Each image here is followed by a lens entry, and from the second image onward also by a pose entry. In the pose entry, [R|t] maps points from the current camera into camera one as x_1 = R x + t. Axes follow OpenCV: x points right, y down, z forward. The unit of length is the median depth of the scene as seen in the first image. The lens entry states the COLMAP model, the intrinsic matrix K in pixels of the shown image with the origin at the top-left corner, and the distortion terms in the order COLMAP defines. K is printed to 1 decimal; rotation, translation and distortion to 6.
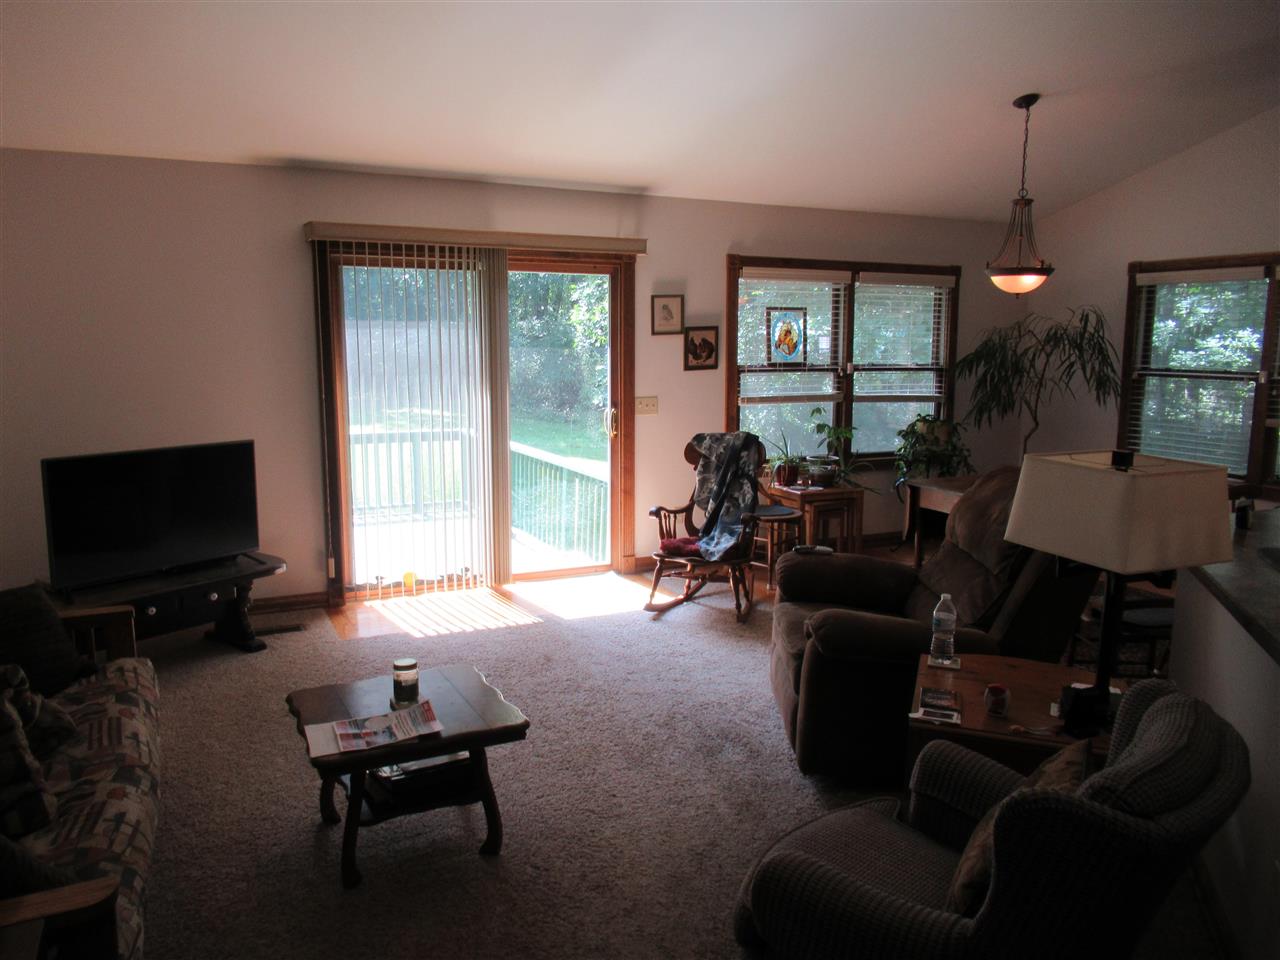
lens RADIAL K [[966.1, 0, 640.0], [0, 966.1, 480.0], [0, 0, 1]] dist [-0.001107, -0.004399]
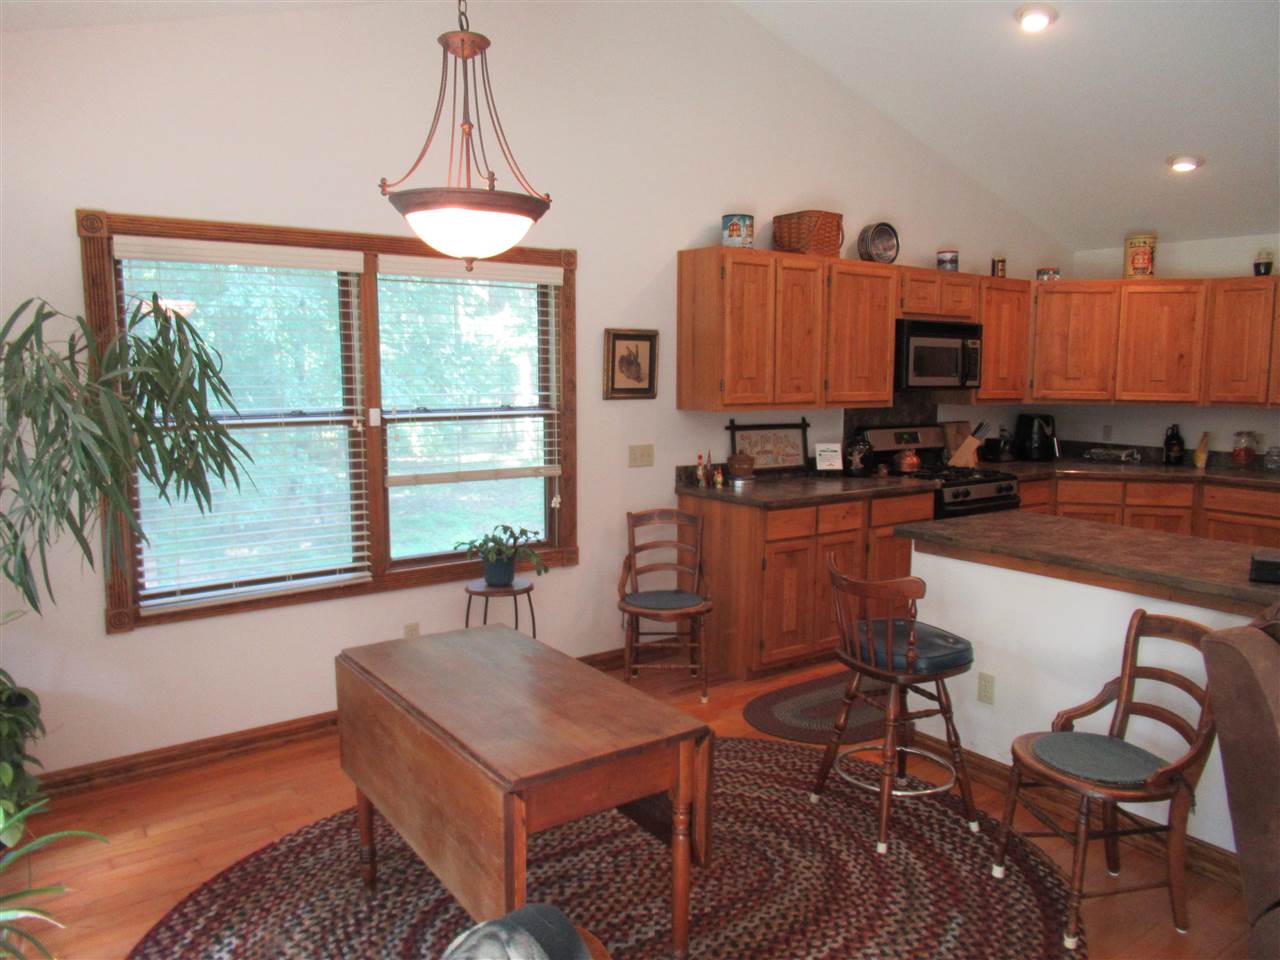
lens RADIAL K [[966.1, 0, 640.0], [0, 966.1, 480.0], [0, 0, 1]] dist [-0.001107, -0.004399]
pose [[0.986468, -0.030718, 0.161051, 0.280199], [0.035932, 0.998917, -0.029558, -0.055757], [-0.159968, 0.034945, 0.986503, 0.402484]]
